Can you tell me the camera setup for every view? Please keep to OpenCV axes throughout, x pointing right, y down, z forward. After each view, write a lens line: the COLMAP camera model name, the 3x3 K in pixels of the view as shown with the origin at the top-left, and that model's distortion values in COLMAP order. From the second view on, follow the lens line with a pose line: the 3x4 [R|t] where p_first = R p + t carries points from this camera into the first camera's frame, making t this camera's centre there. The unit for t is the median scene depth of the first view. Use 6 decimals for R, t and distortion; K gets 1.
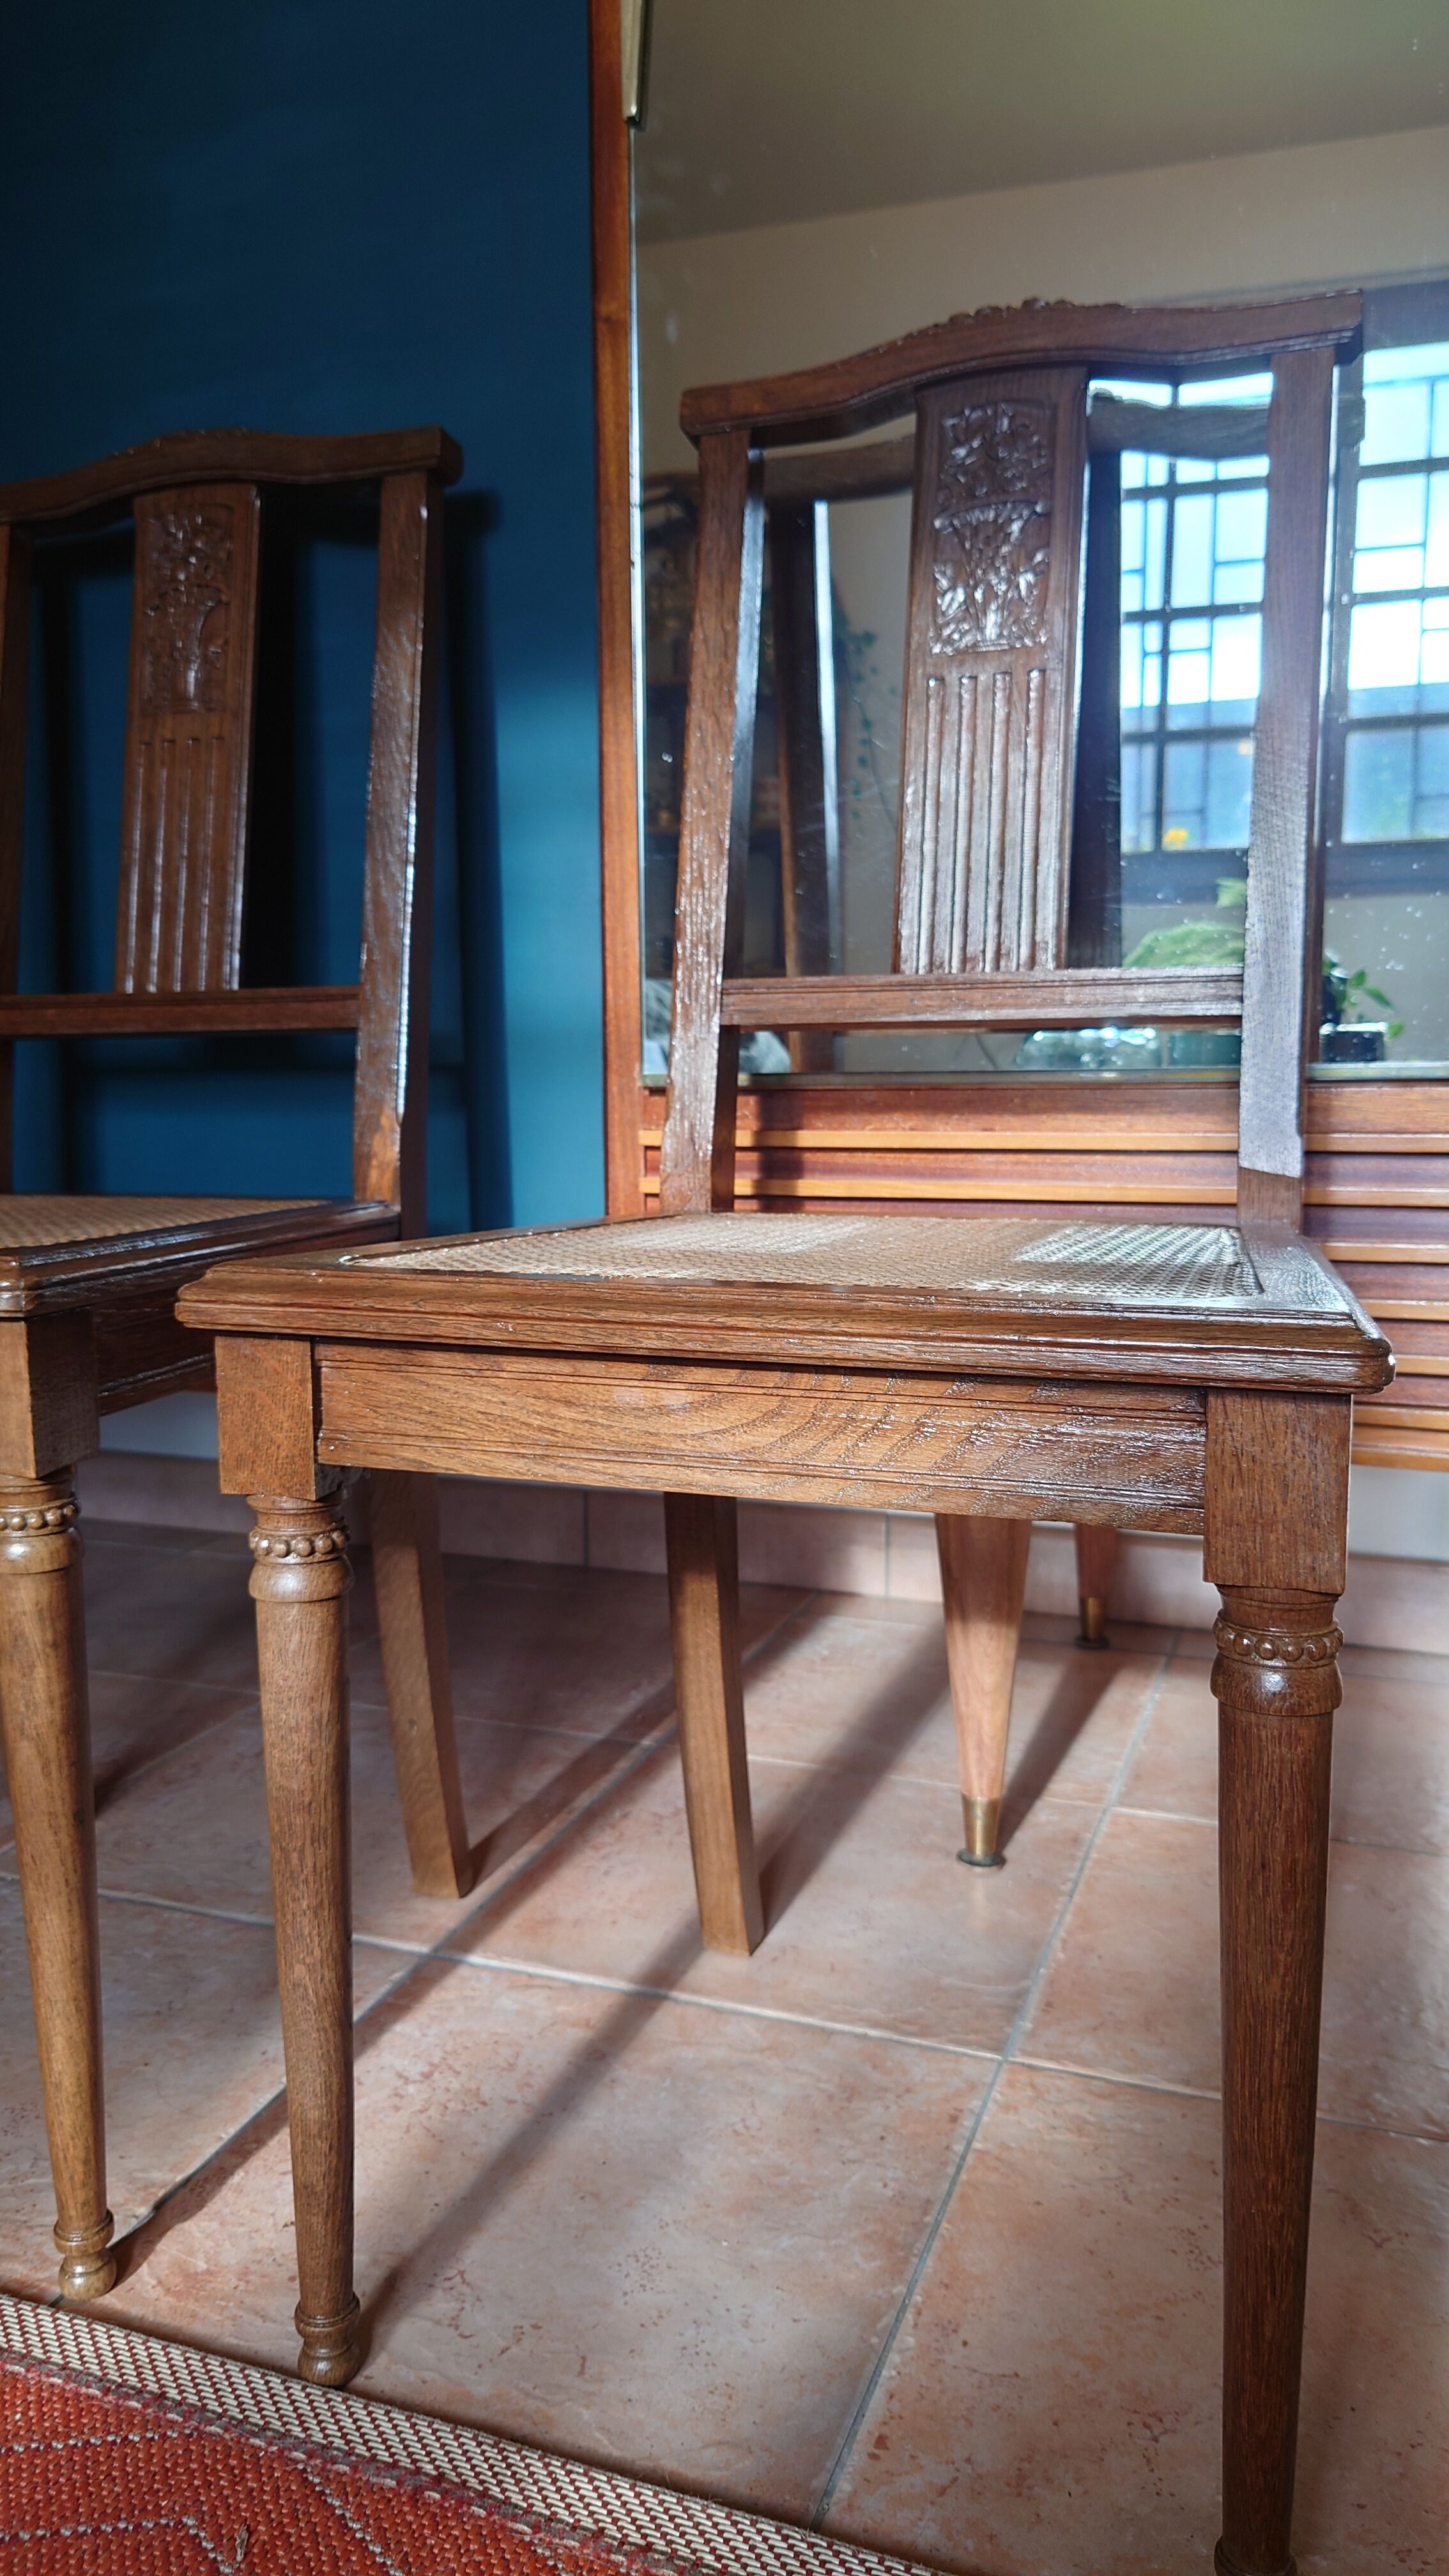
lens RADIAL K [[1866.3, 0, 721.6], [0, 1866.3, 1285.1], [0, 0, 1]] dist [0.073732, -0.093913]
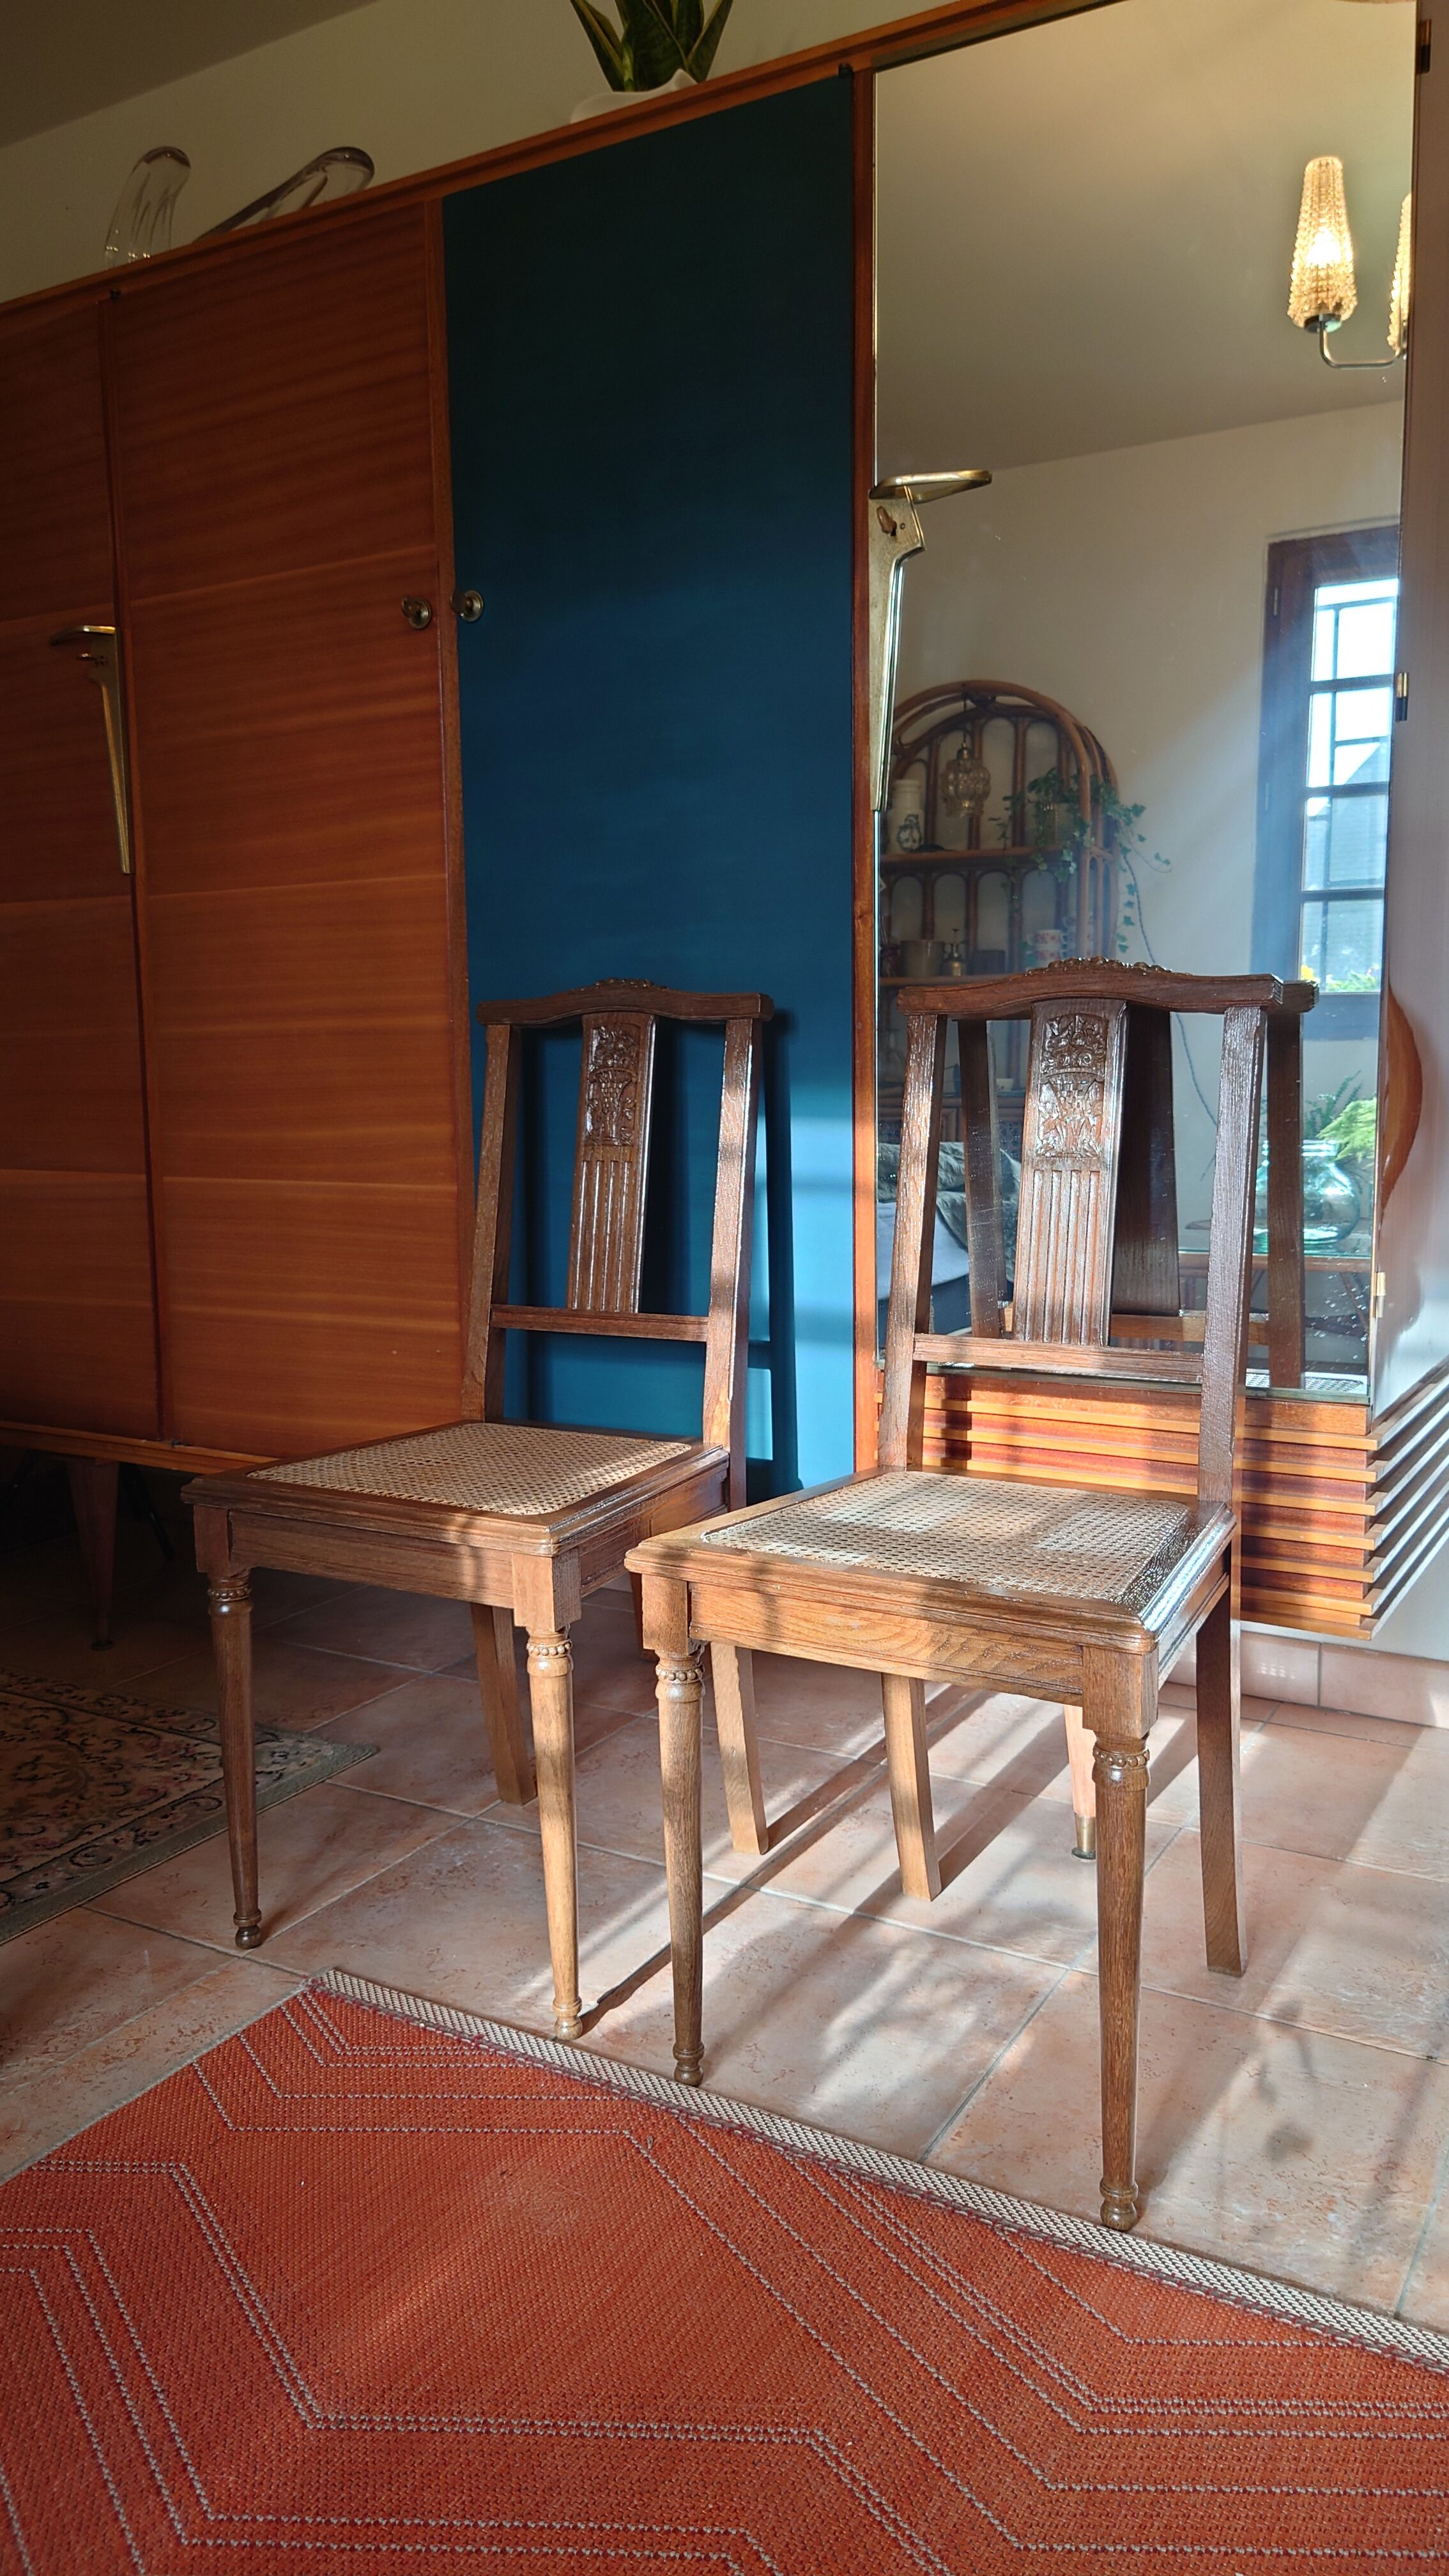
lens RADIAL K [[1866.3, 0, 723.7], [0, 1866.3, 1290.9], [0, 0, 1]] dist [0.073732, -0.093913]
pose [[0.984843, 0.015263, -0.172776, 0.110279], [-0.013119, 0.999822, 0.013540, -0.199226], [0.172952, -0.011068, 0.984868, -0.649599]]
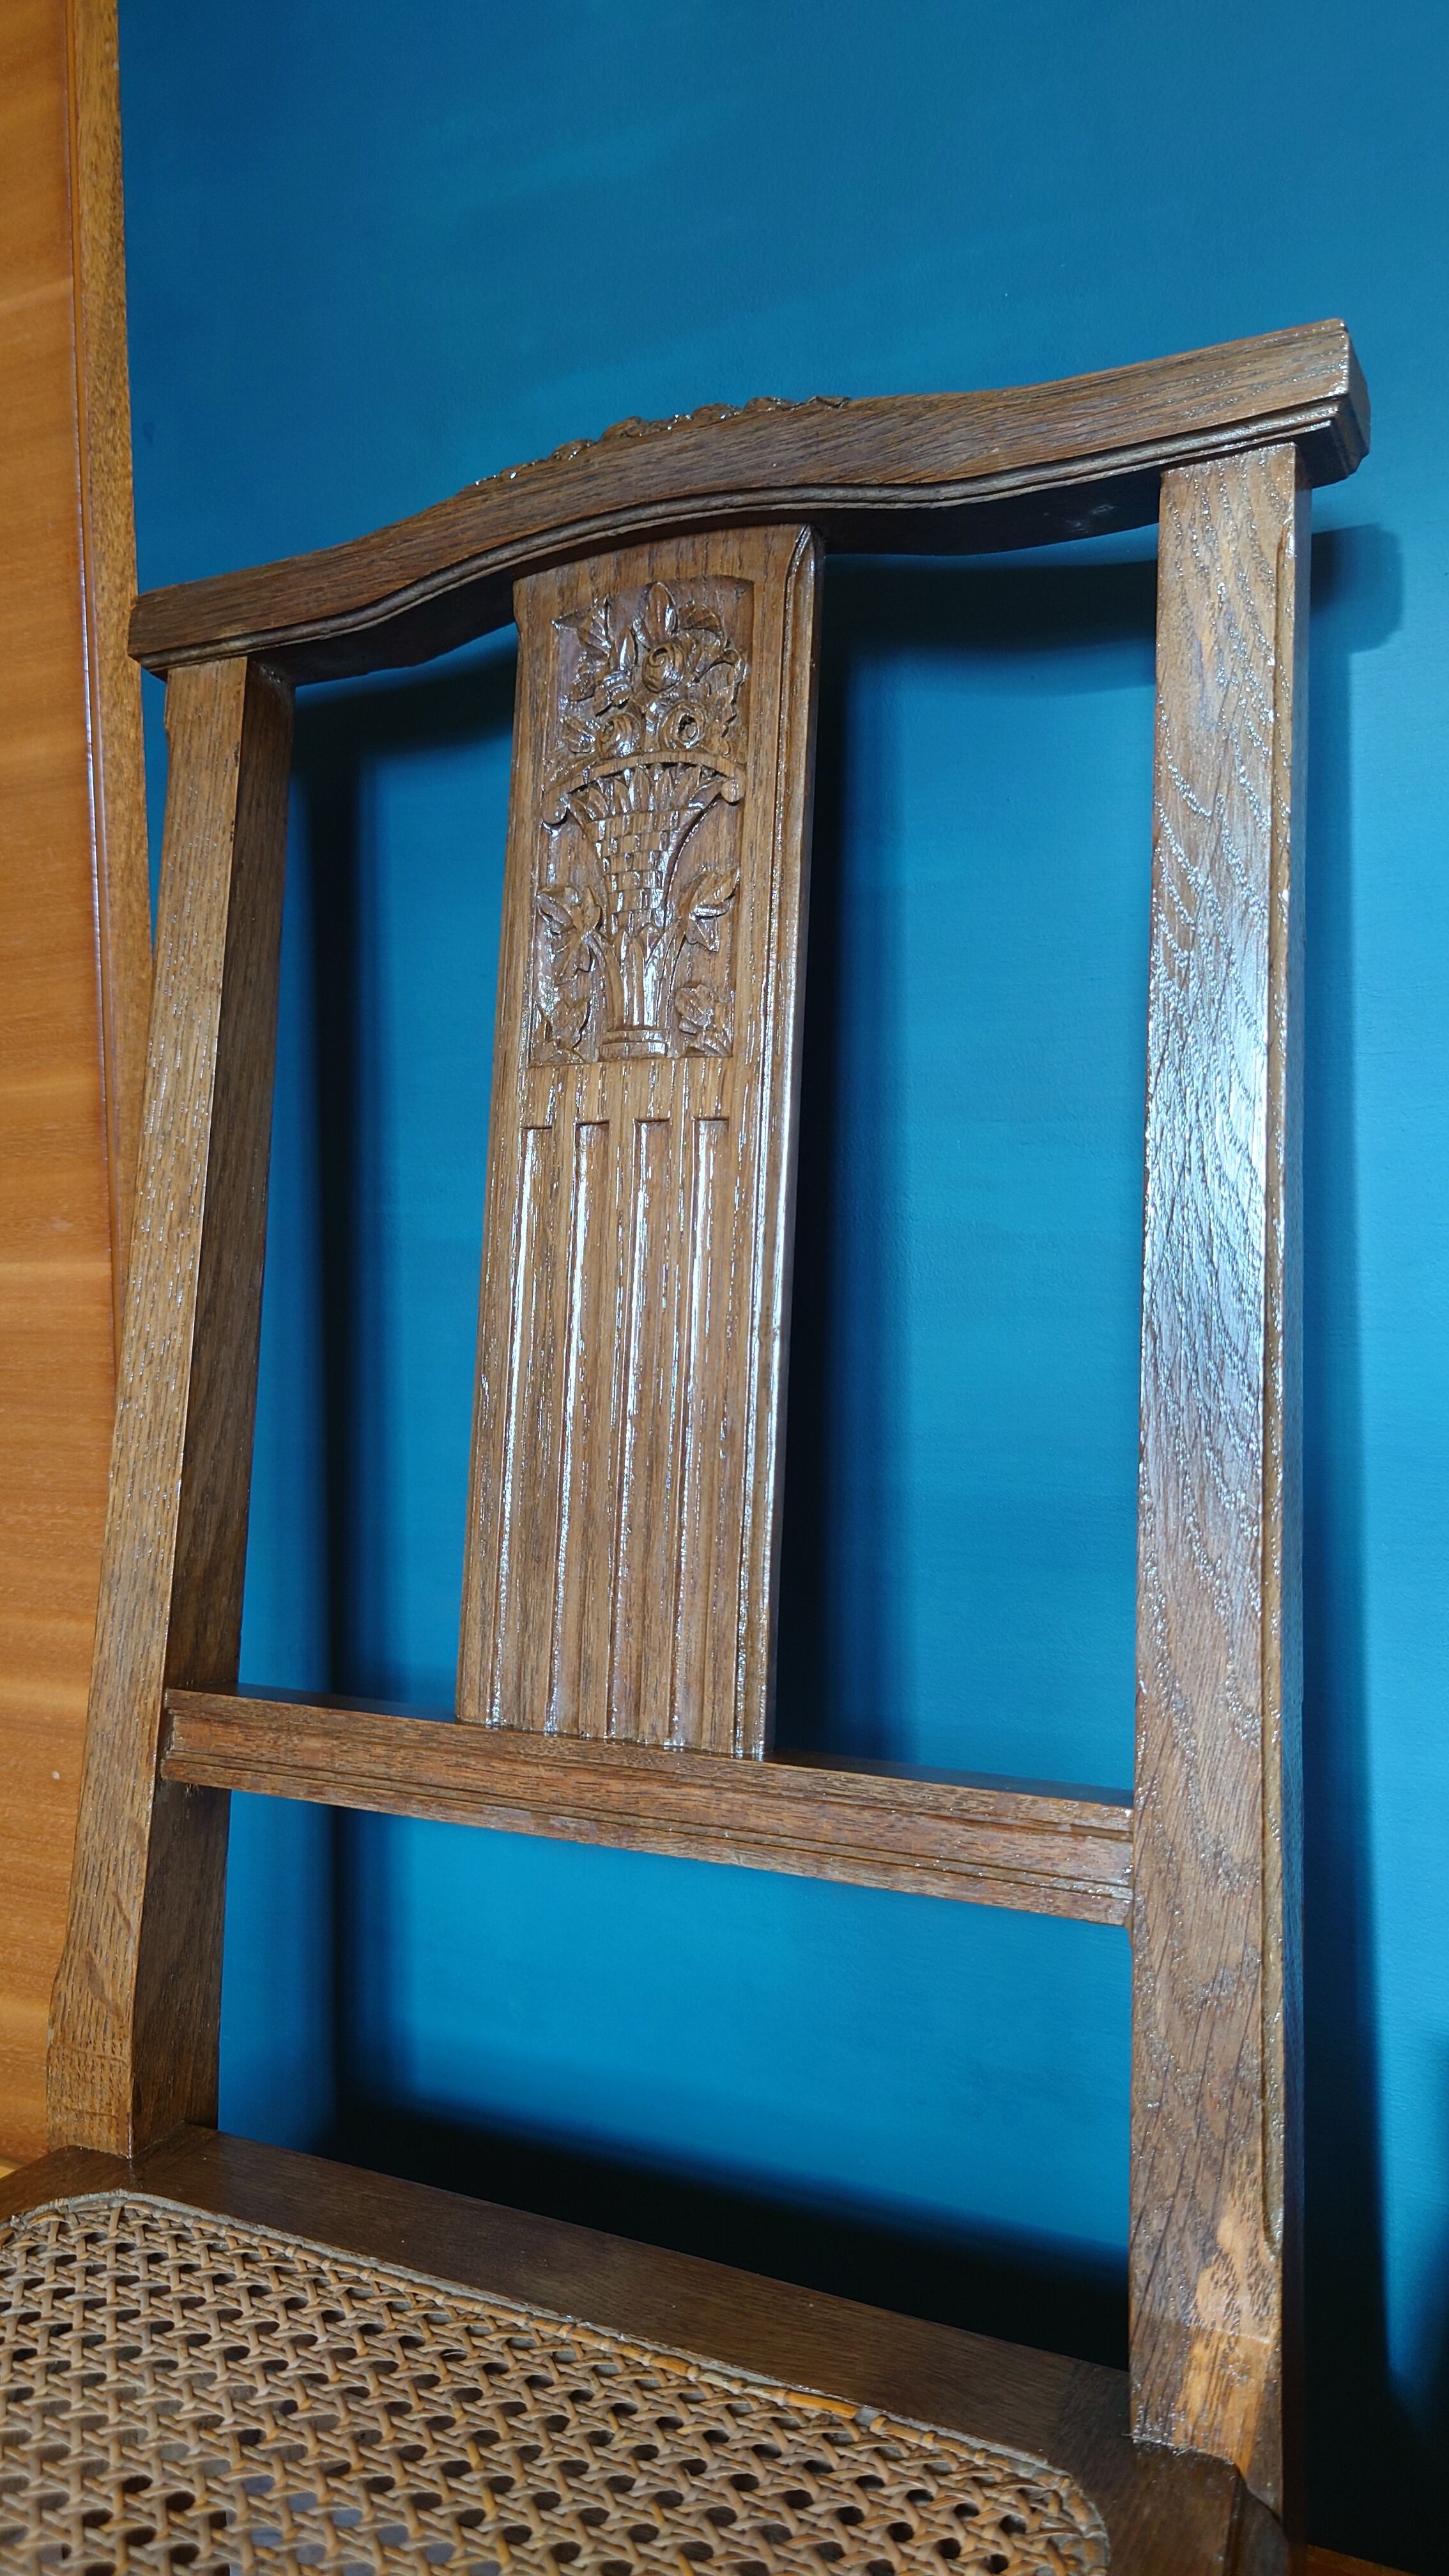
lens RADIAL K [[1866.3, 0, 716.0], [0, 1866.3, 1266.1], [0, 0, 1]] dist [0.073732, -0.093913]
pose [[0.992882, -0.010163, -0.118665, -0.219579], [0.000566, 0.996744, -0.080626, -0.226224], [0.119098, 0.079985, 0.989656, 0.597512]]
